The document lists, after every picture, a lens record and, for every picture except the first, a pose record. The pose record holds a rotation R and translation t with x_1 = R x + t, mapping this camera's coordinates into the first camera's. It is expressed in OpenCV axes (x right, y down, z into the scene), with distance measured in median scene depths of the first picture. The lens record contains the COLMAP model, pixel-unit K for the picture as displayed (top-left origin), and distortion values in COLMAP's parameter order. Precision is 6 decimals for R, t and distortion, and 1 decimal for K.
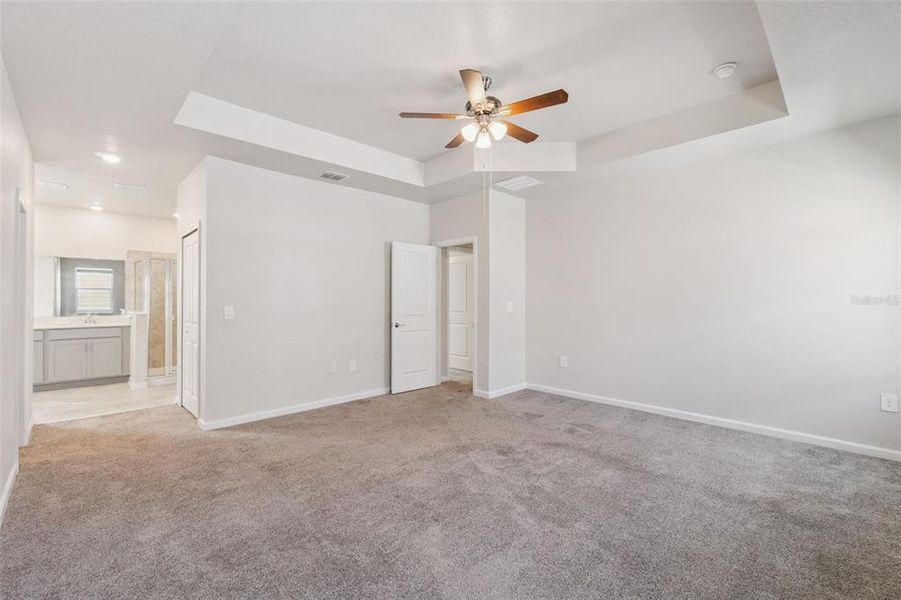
lens RADIAL K [[390.6, 0, 453.3], [0, 390.6, 300.6], [0, 0, 1]] dist [0.003028, -0.000932]
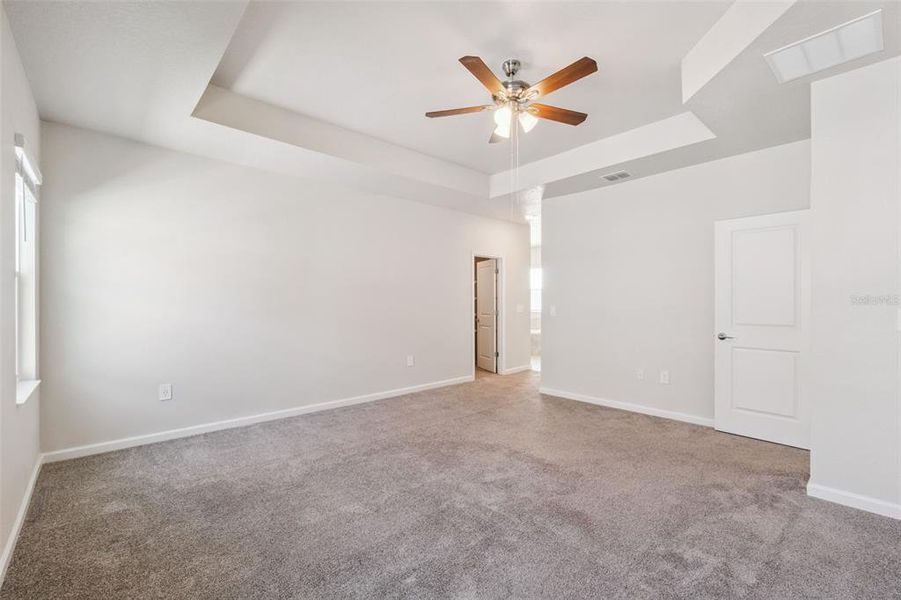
lens RADIAL K [[390.6, 0, 453.2], [0, 390.6, 299.4], [0, 0, 1]] dist [0.003028, -0.000932]
pose [[-0.043339, 0.000511, -0.999060, 0.697789], [0.002326, 0.999997, 0.000411, -0.008499], [0.999058, -0.002306, -0.043340, 0.630783]]
